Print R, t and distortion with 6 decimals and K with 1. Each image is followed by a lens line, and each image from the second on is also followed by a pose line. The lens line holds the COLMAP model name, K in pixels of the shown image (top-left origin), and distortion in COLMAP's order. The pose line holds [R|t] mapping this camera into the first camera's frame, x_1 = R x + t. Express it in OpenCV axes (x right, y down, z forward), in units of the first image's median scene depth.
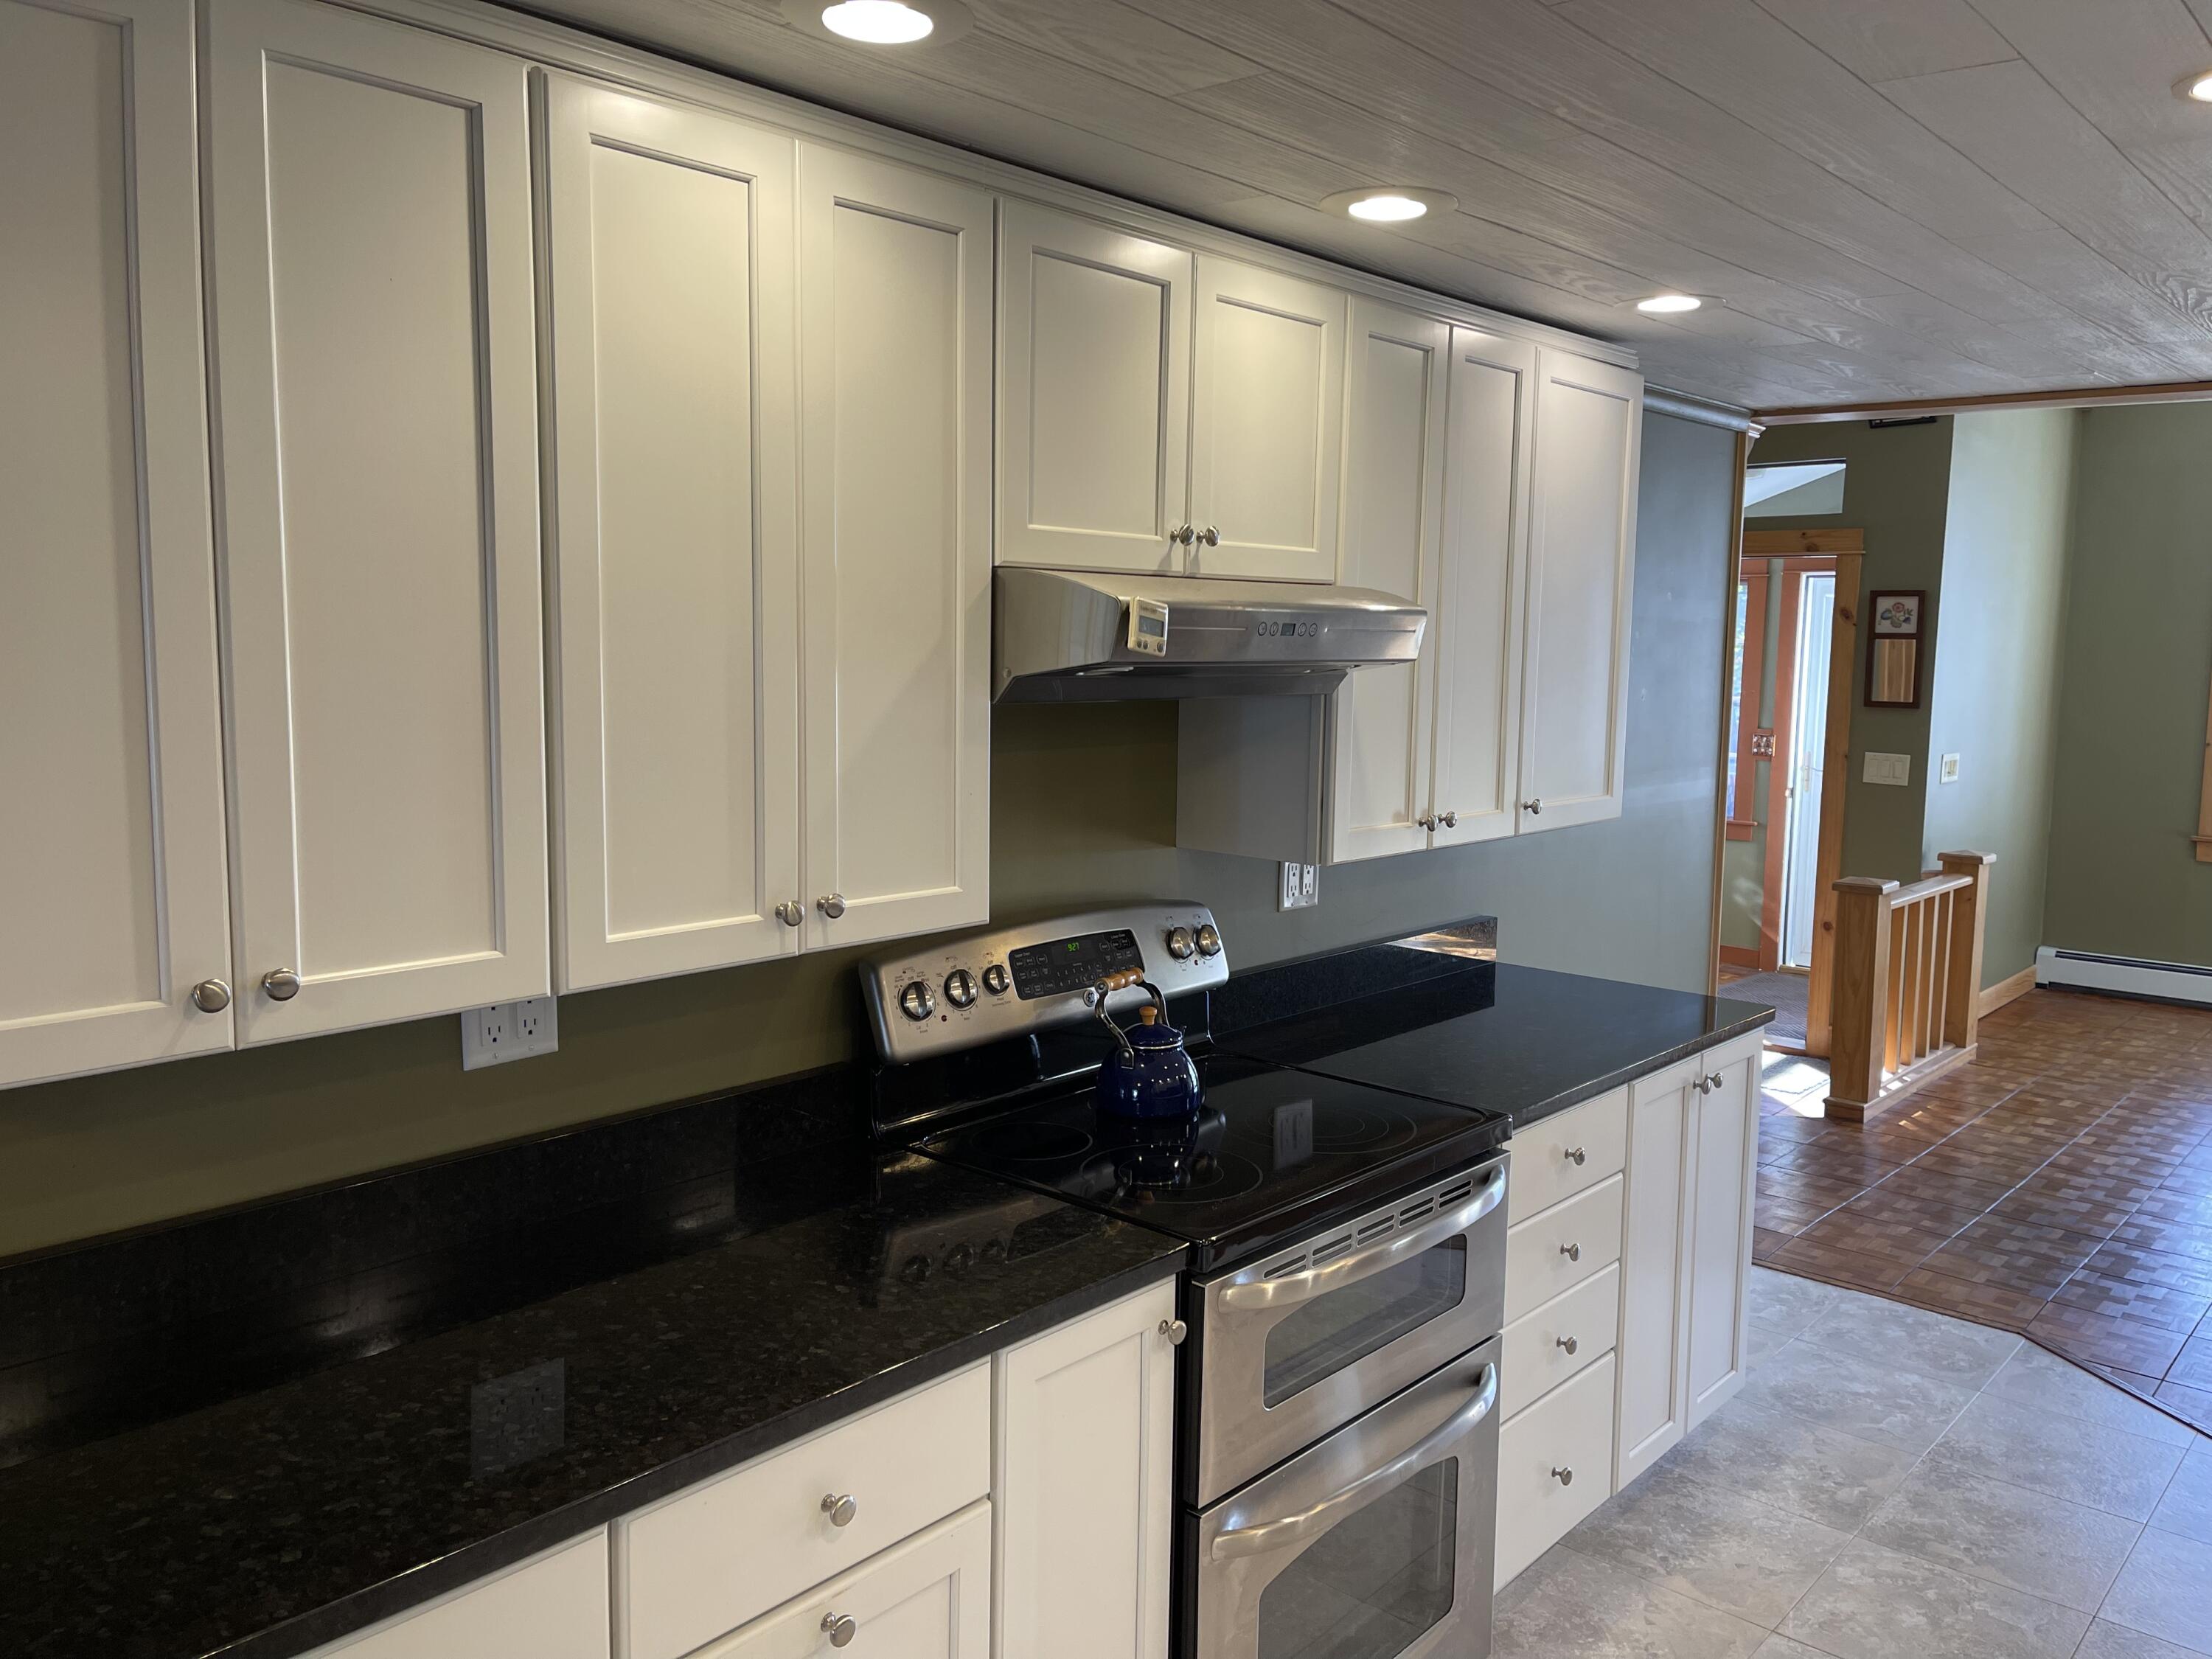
lens RADIAL K [[1675.0, 0, 1106.0], [0, 1675.0, 829.5], [0, 0, 1]] dist [0.037586, 0.000032]
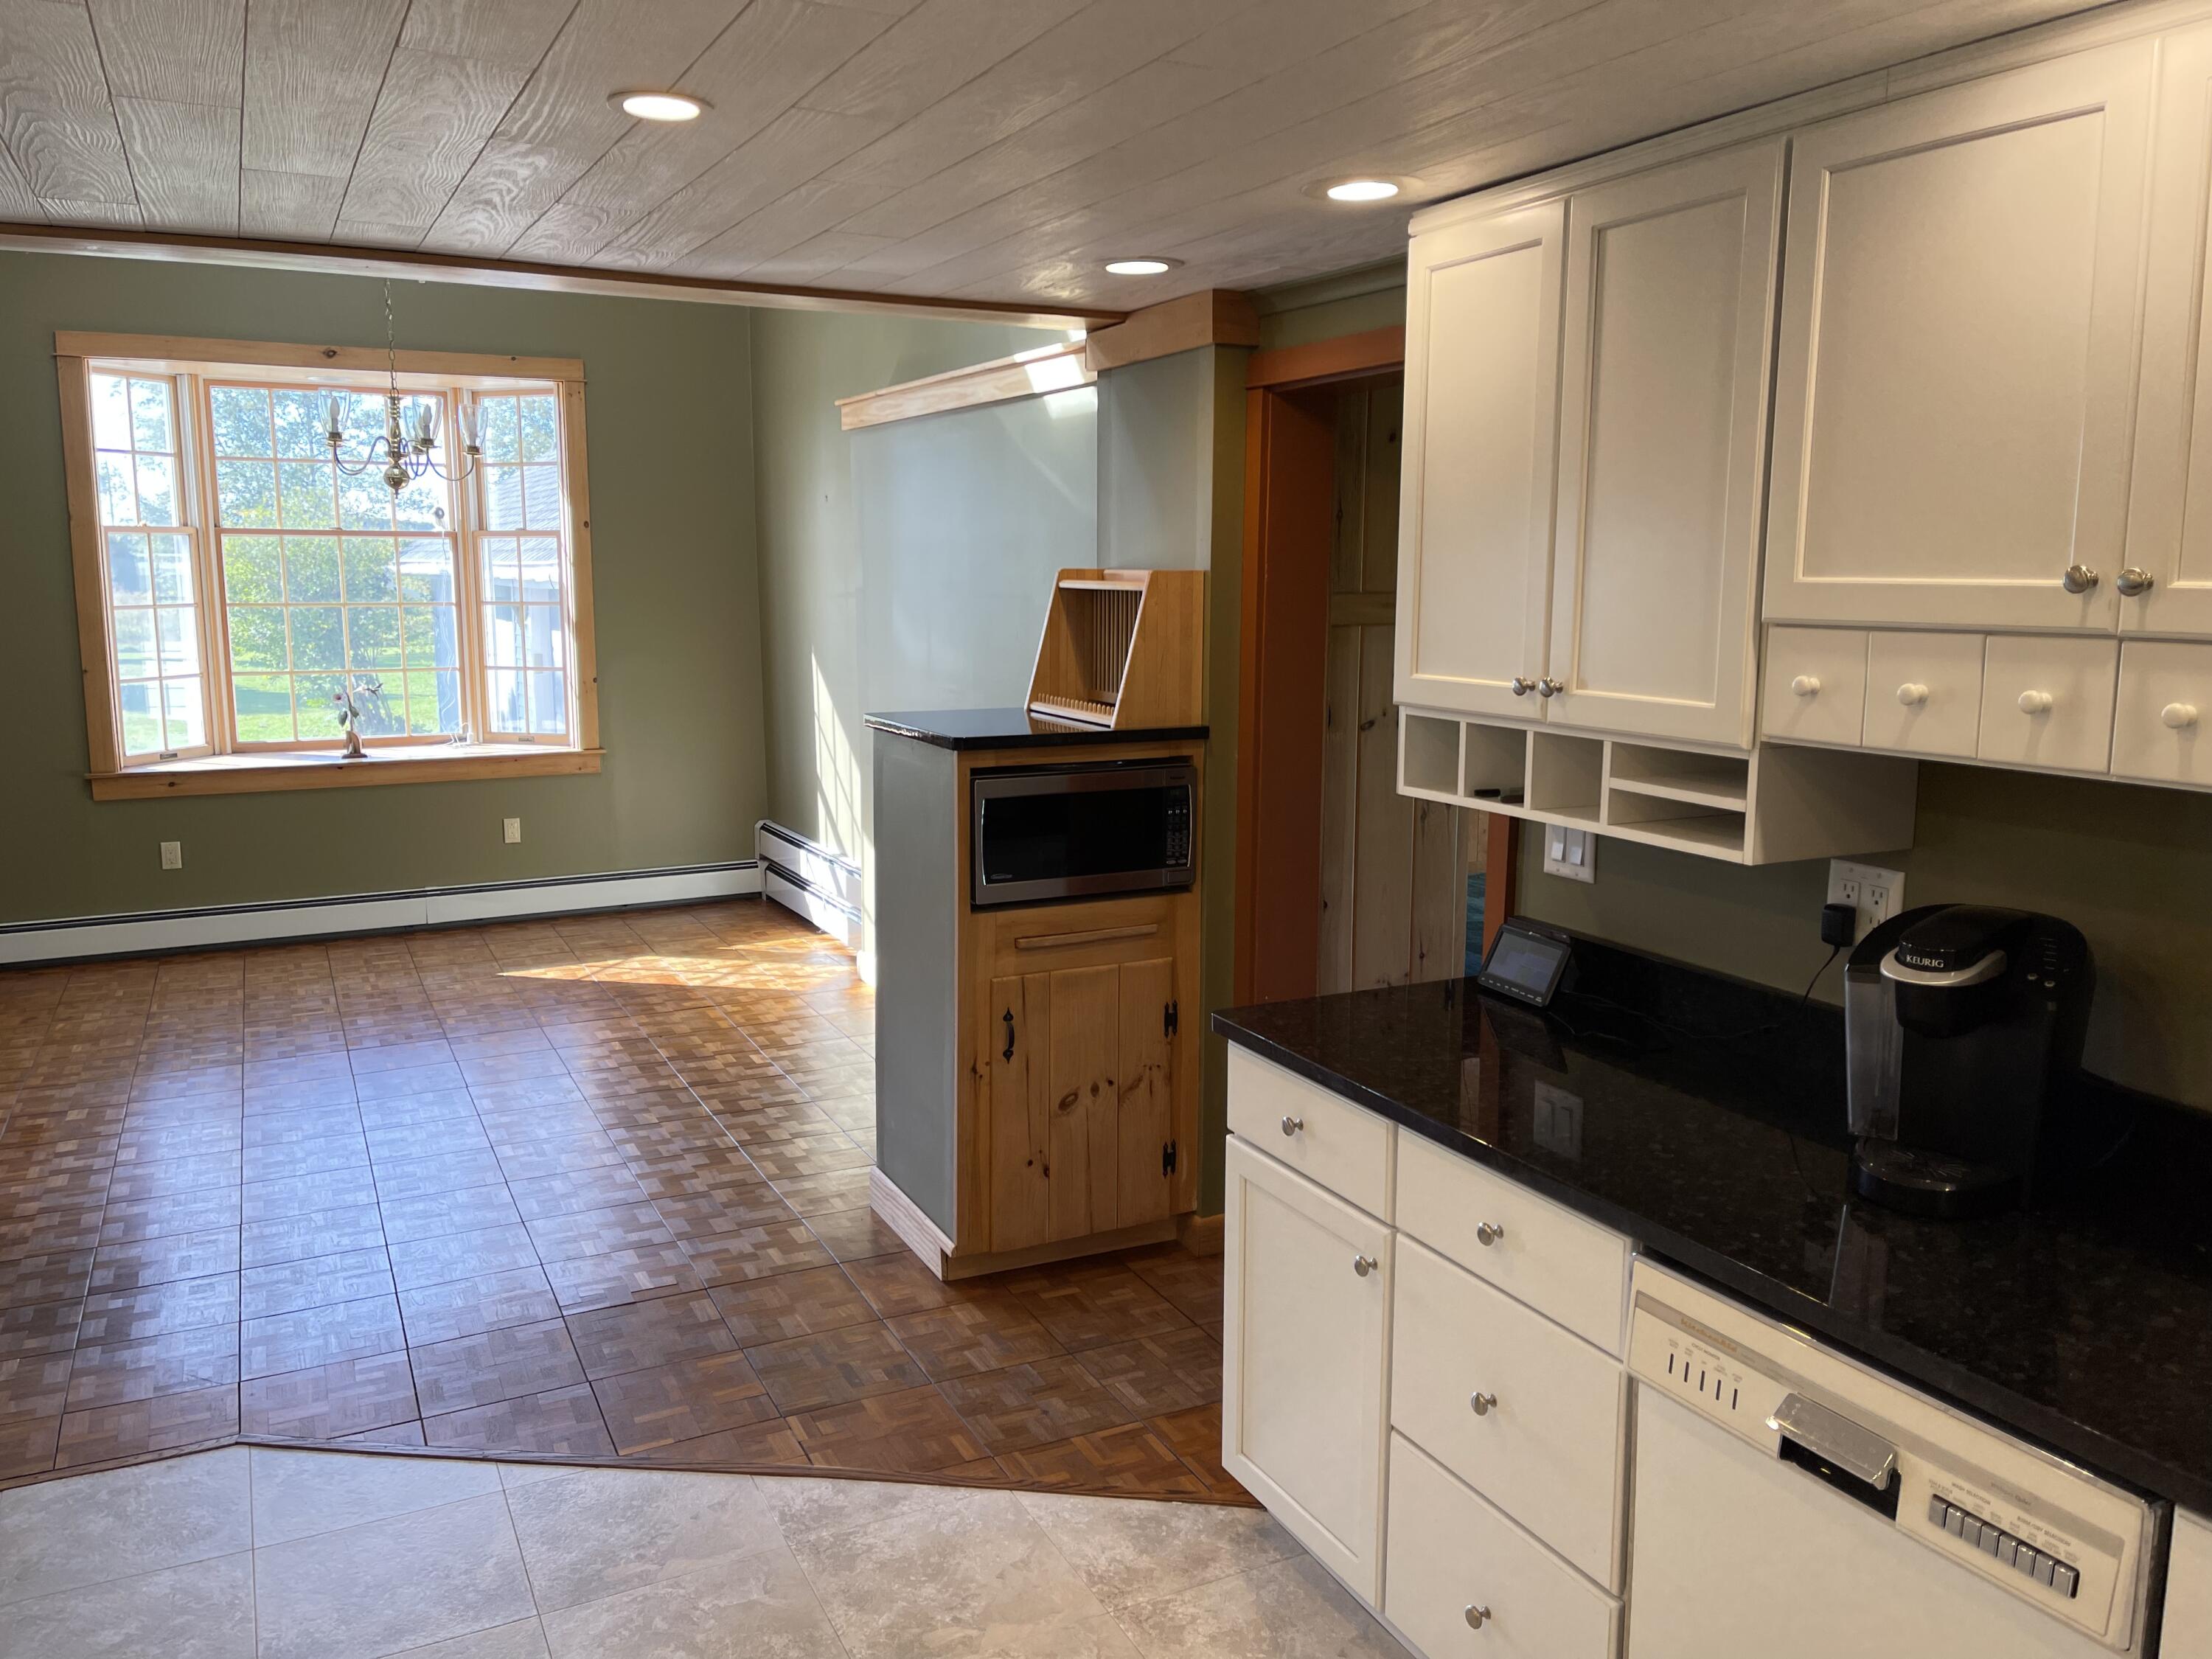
lens RADIAL K [[1690.9, 0, 1140.9], [0, 1690.9, 818.2], [0, 0, 1]] dist [0.007093, -0.000748]
pose [[0.339143, -0.142272, 0.929914, -0.007031], [0.102676, 0.988191, 0.113742, -0.028811], [-0.935115, 0.056905, 0.349746, 0.278613]]
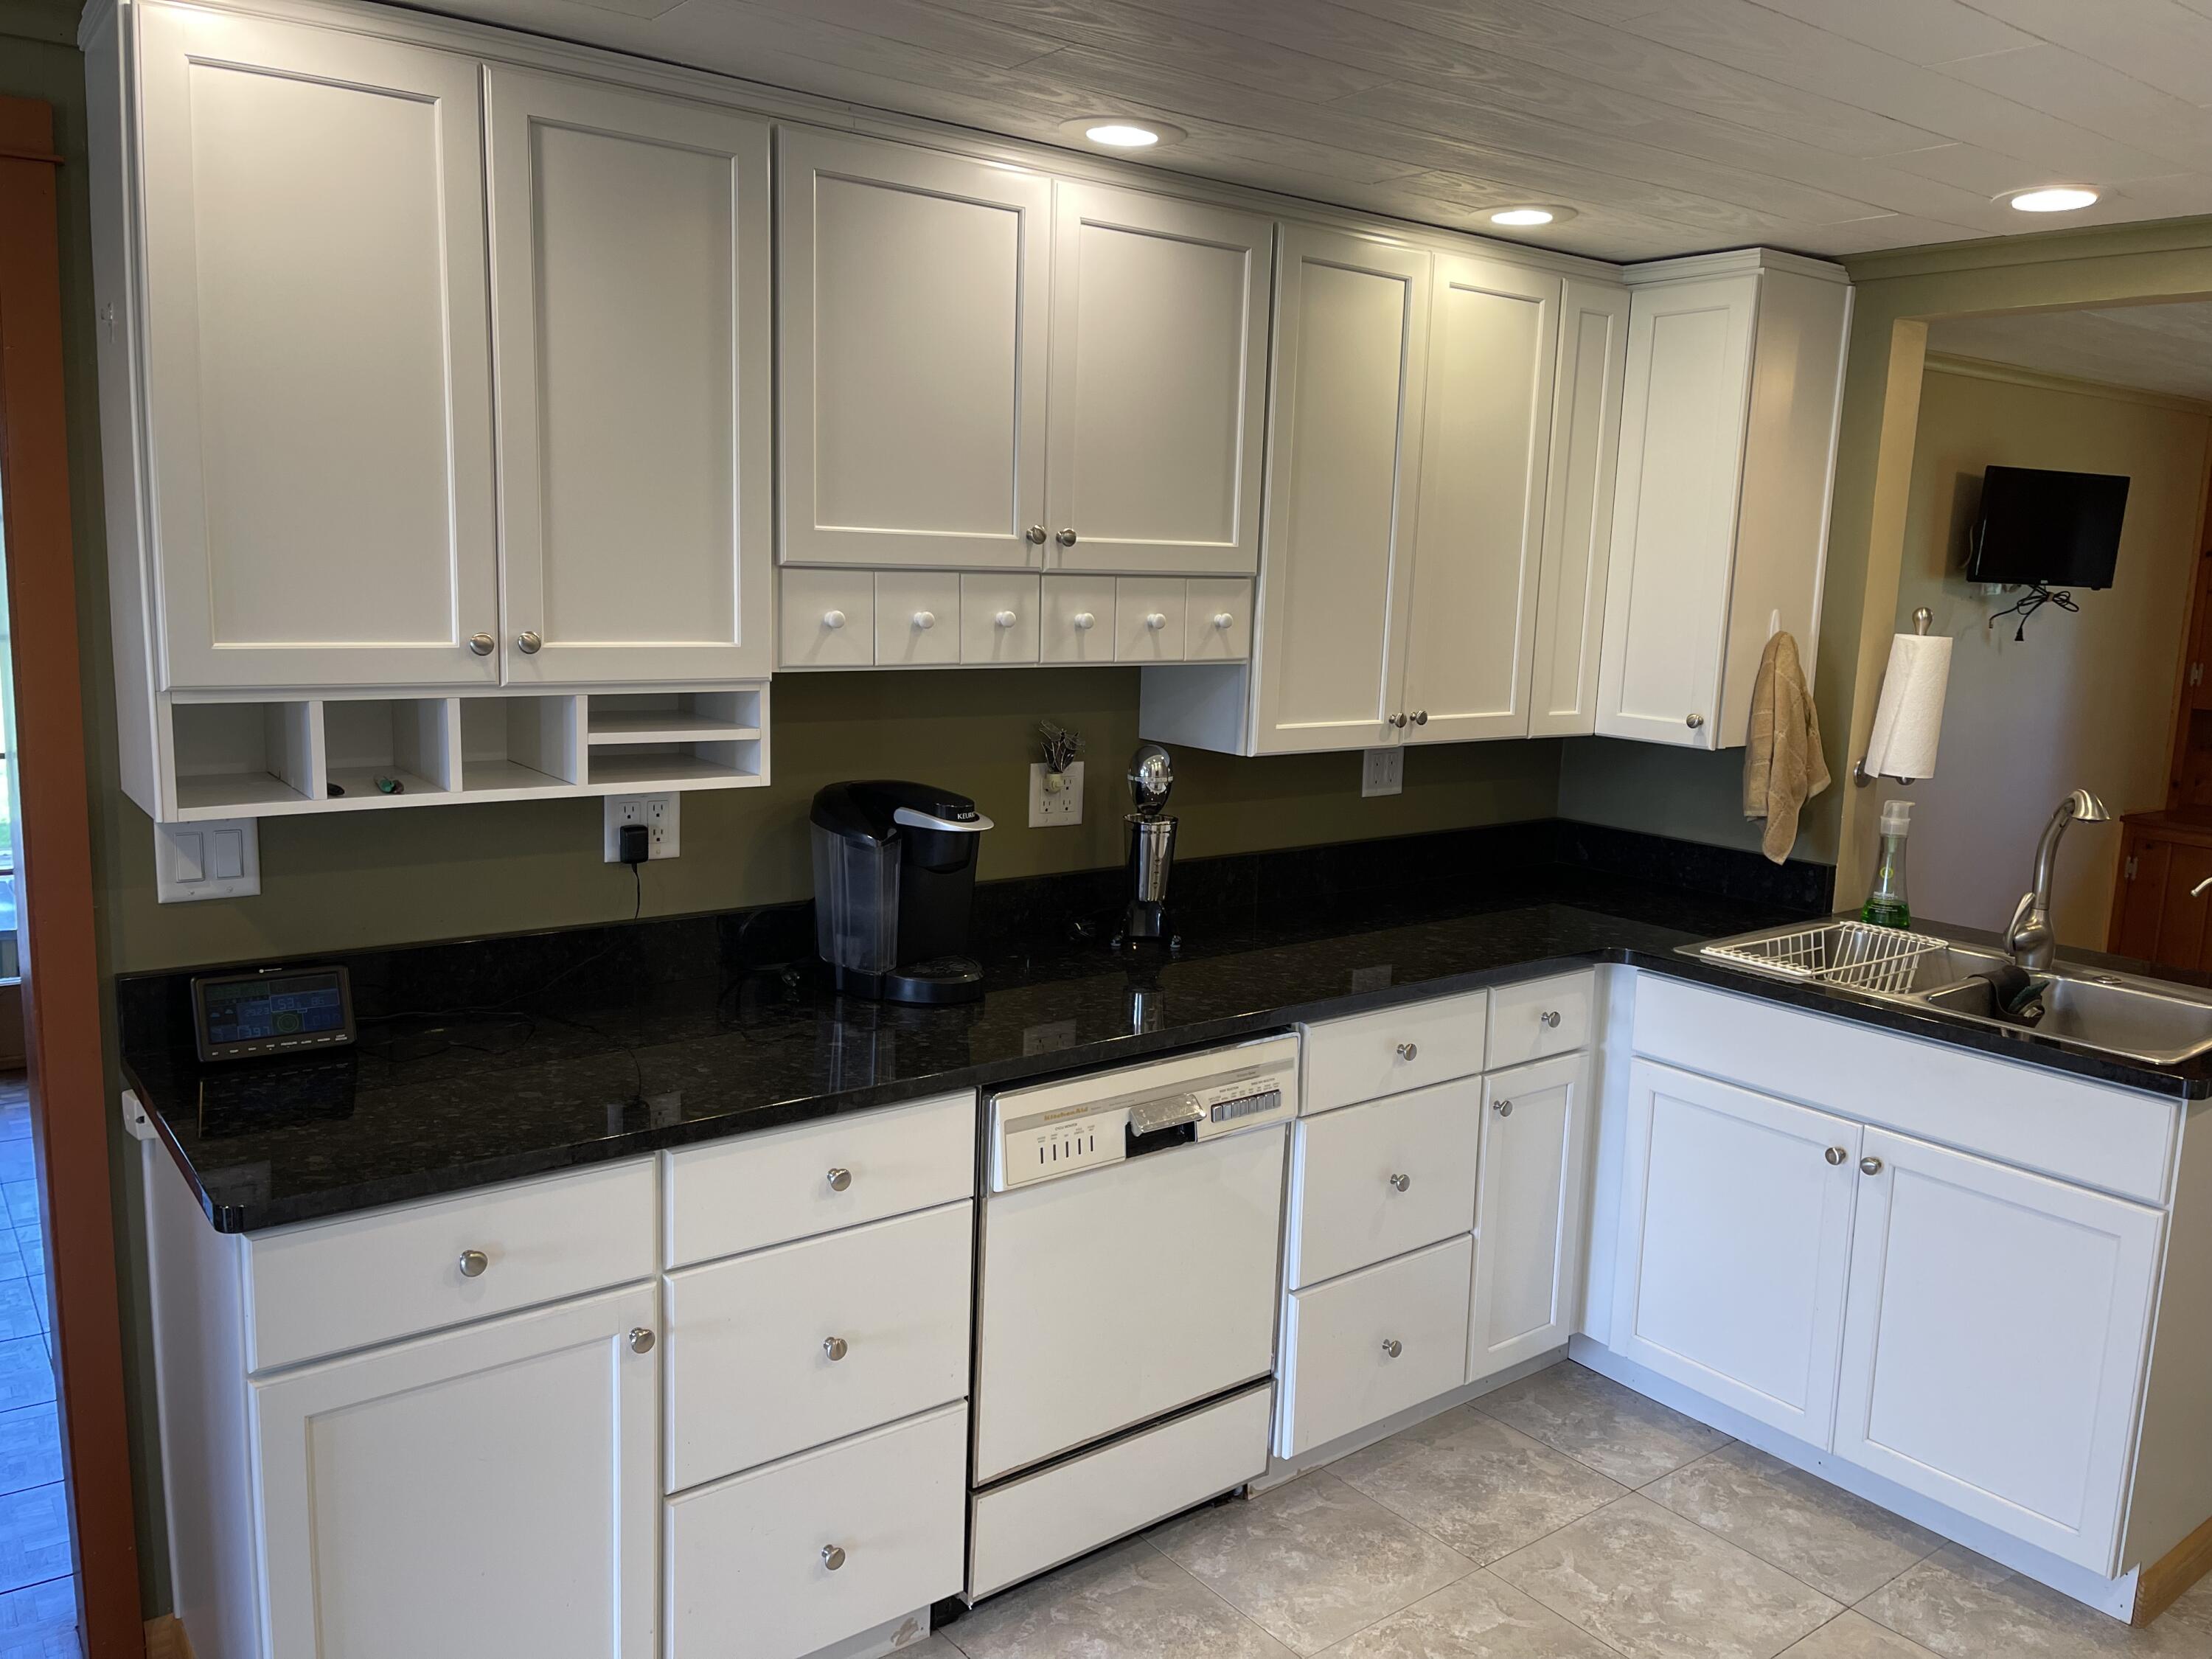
lens RADIAL K [[1675.0, 0, 1106.0], [0, 1675.0, 829.5], [0, 0, 1]] dist [0.037586, 0.000032]
pose [[-0.984290, -0.066571, 0.163526, 0.249543], [-0.019564, 0.961612, 0.273714, -0.068635], [-0.175471, 0.266215, -0.947808, 0.685948]]
